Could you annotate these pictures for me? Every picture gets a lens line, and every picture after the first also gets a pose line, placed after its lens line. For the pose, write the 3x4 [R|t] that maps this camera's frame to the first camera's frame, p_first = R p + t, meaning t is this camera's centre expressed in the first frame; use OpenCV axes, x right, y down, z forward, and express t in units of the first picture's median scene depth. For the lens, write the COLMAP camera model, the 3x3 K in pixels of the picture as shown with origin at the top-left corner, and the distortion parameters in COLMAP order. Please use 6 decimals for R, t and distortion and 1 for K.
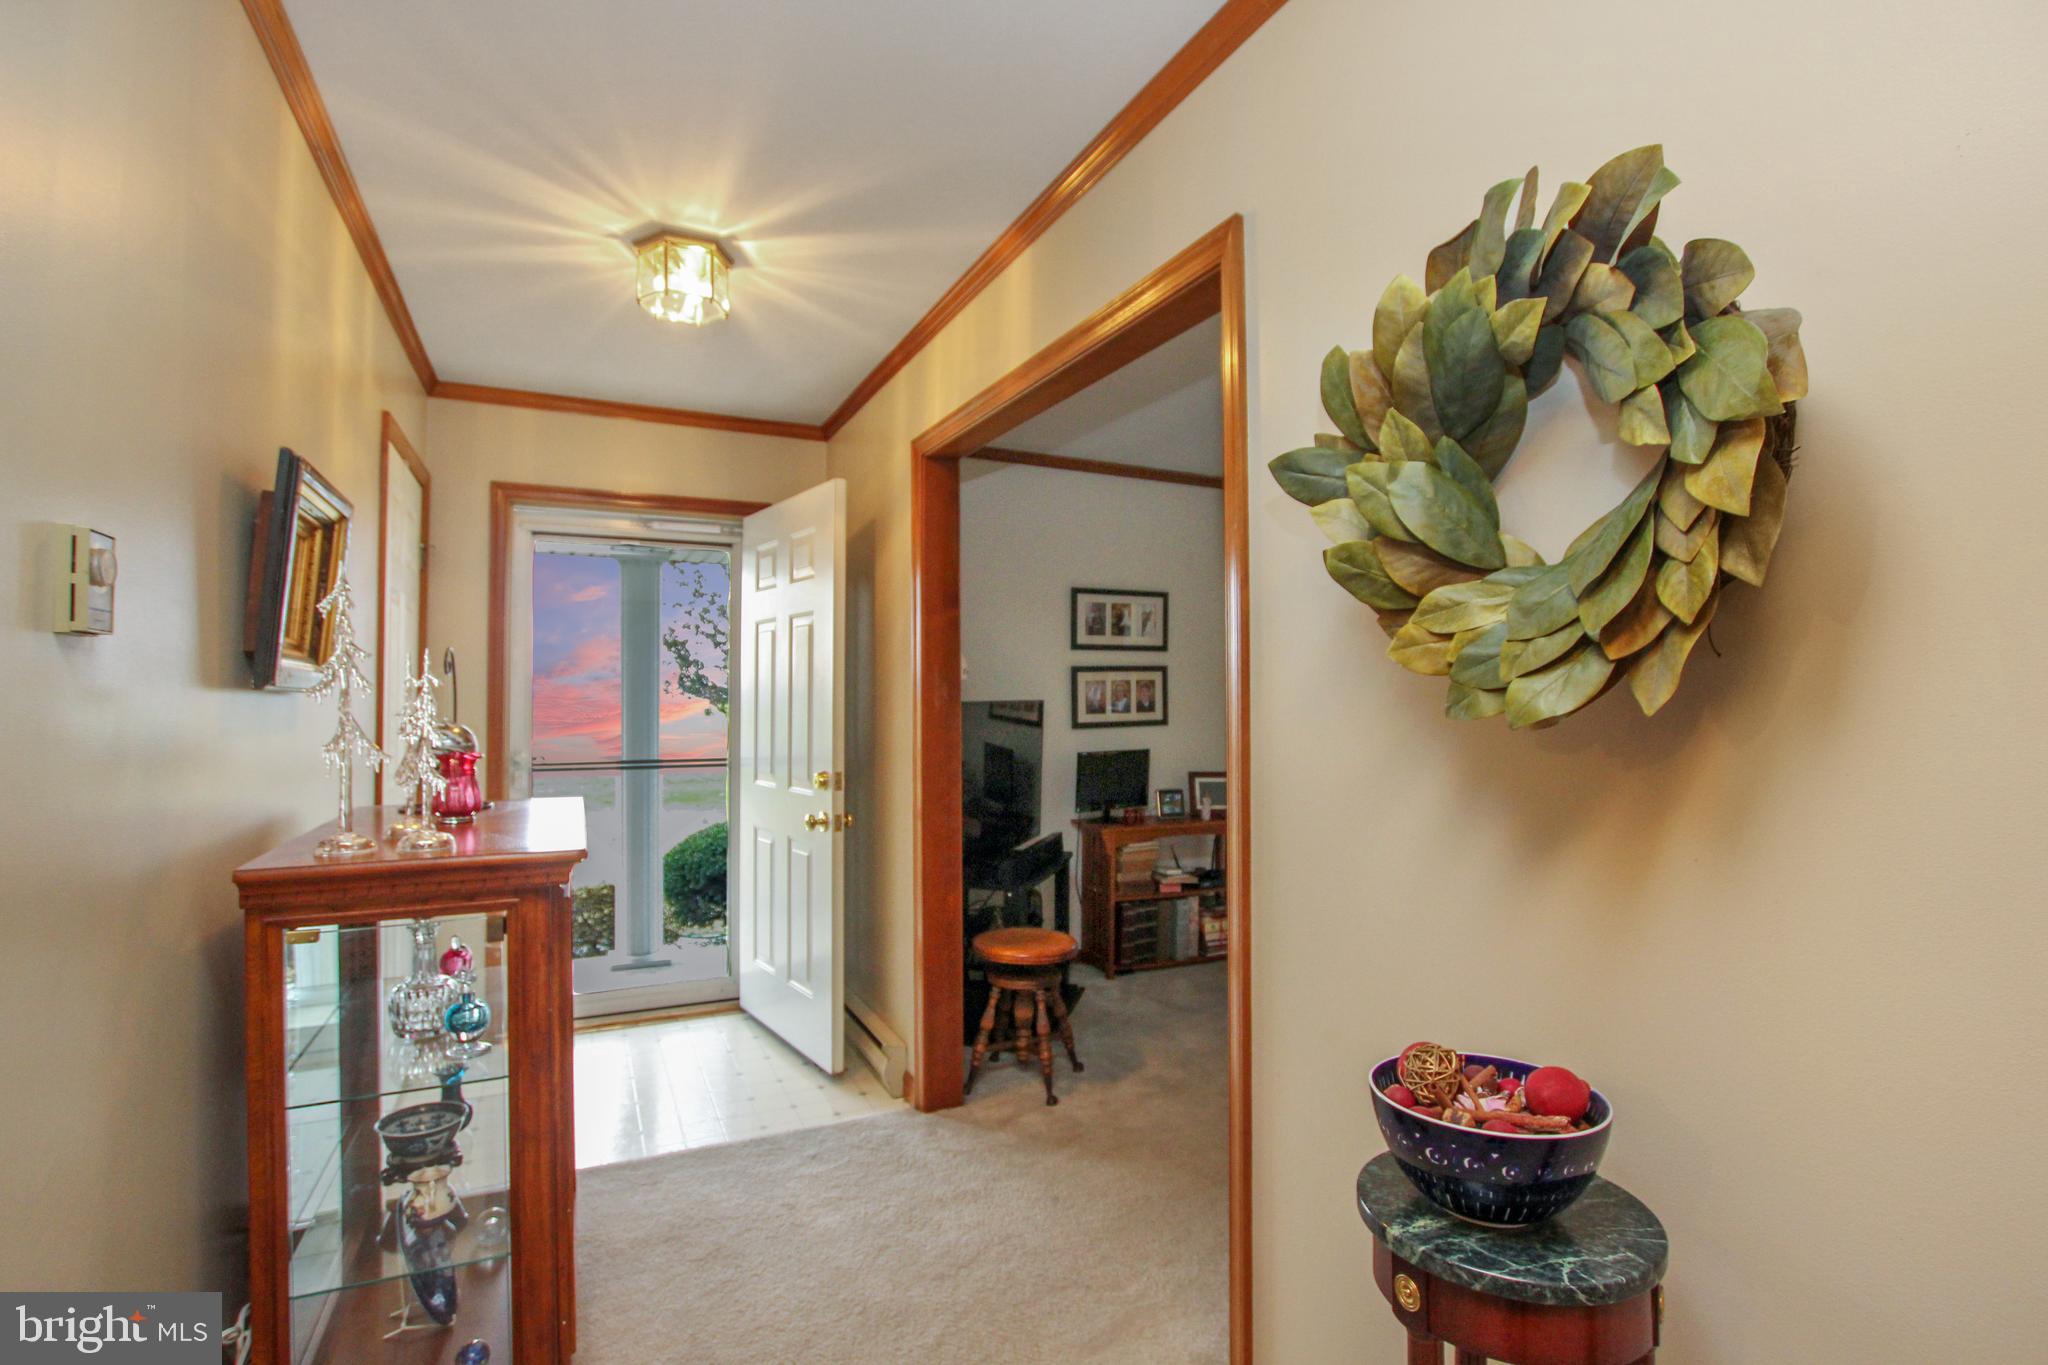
lens RADIAL K [[977.7, 0, 1024.9], [0, 977.7, 689.0], [0, 0, 1]] dist [0.004836, 0.000397]
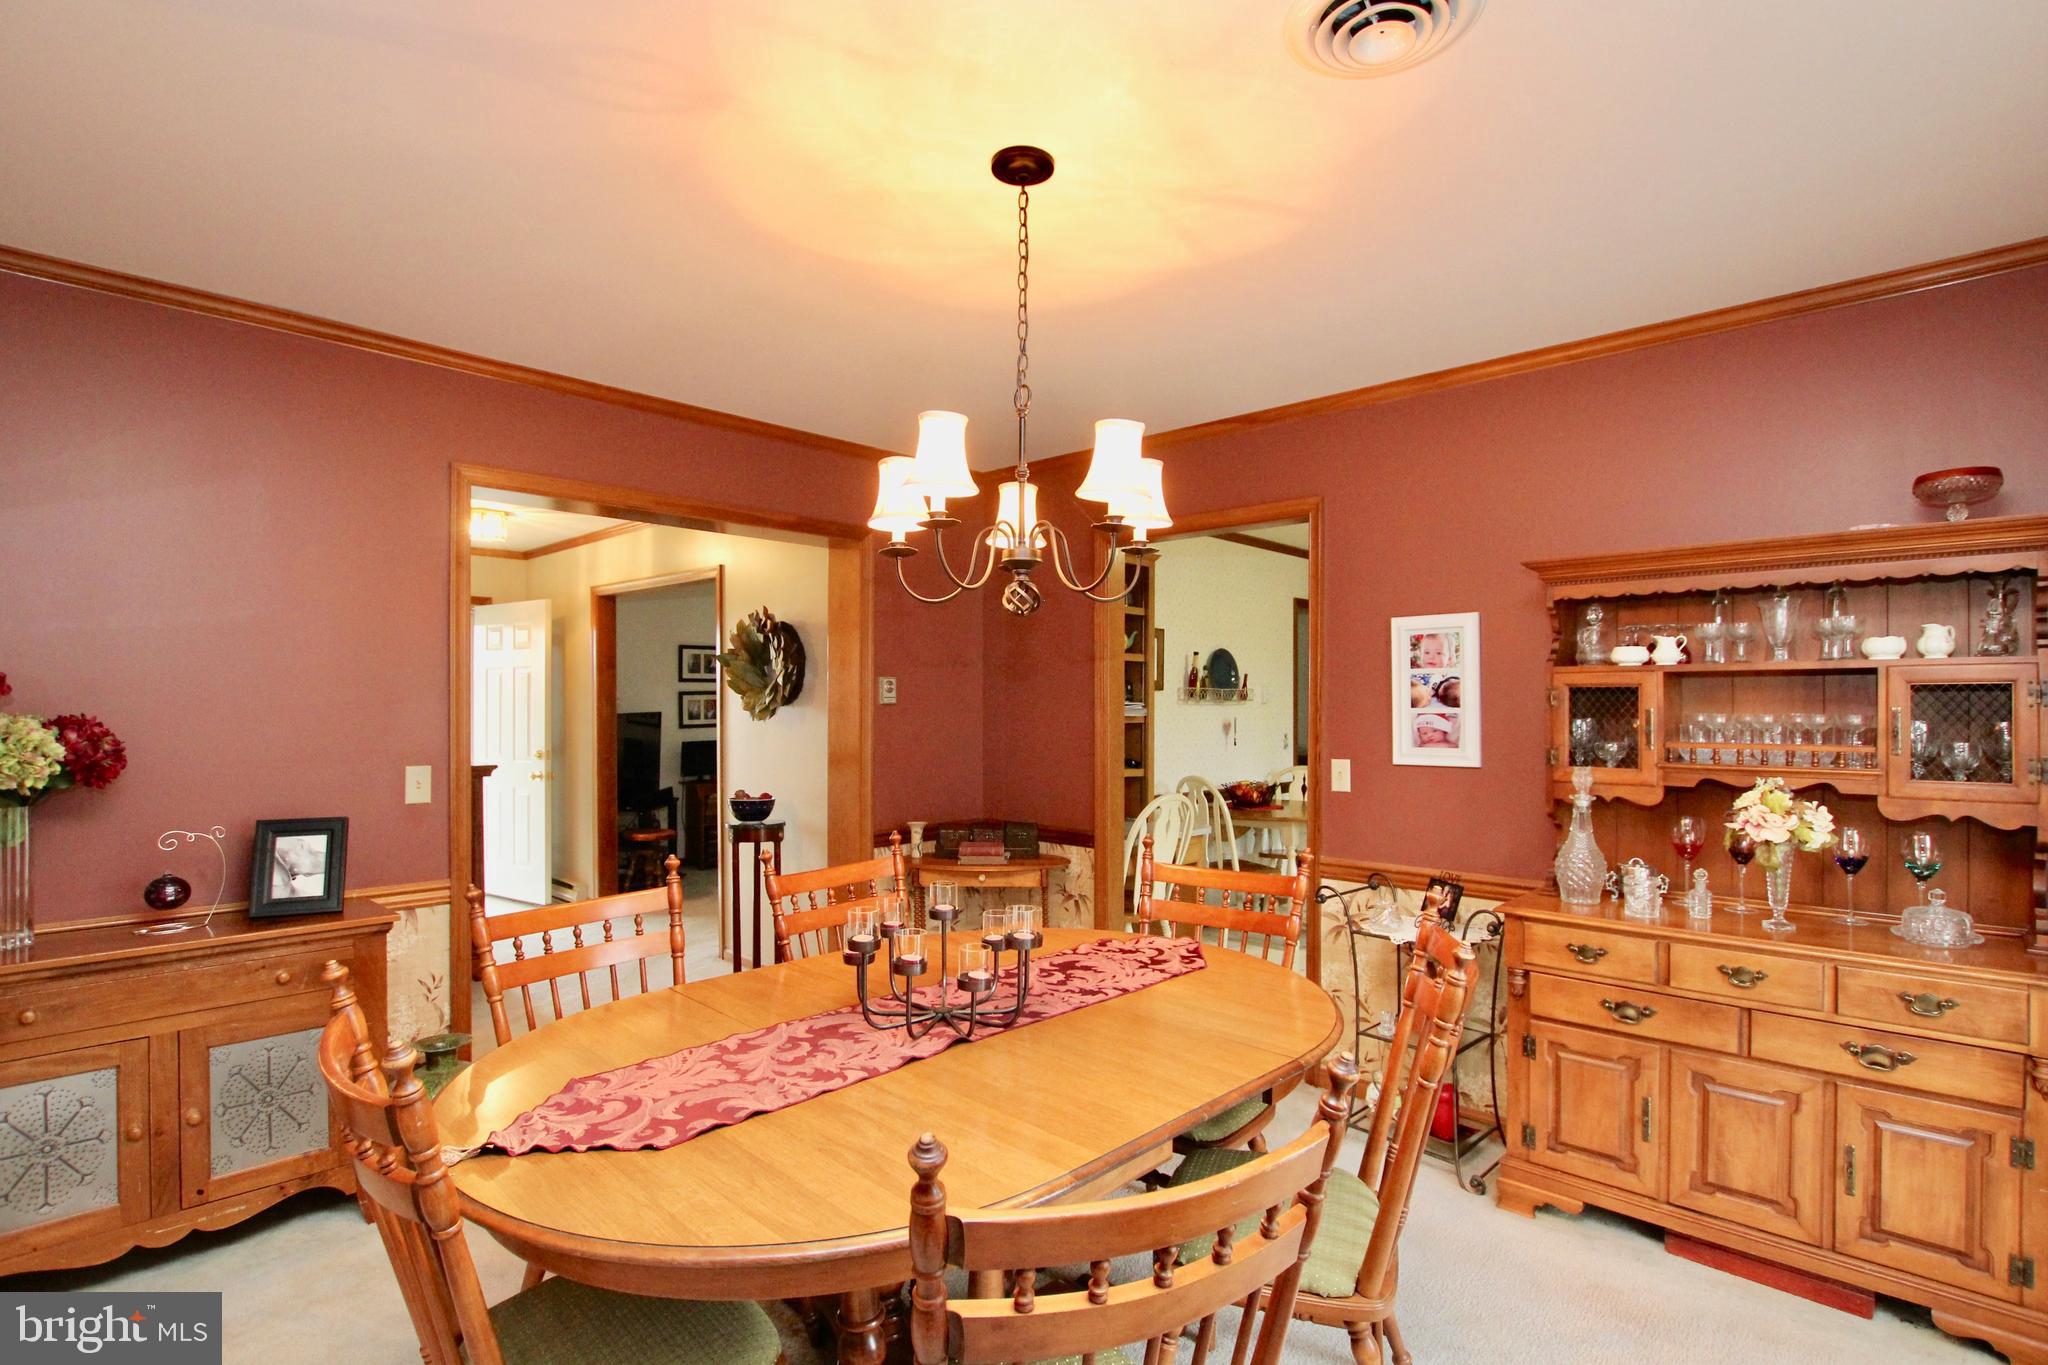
lens RADIAL K [[977.7, 0, 1023.4], [0, 977.7, 696.6], [0, 0, 1]] dist [0.004836, 0.000397]
pose [[0.930682, 0.001201, 0.365826, -0.018962], [-0.001314, 0.999999, 0.000061, -0.016738], [-0.365826, -0.000538, 0.930683, -0.870858]]
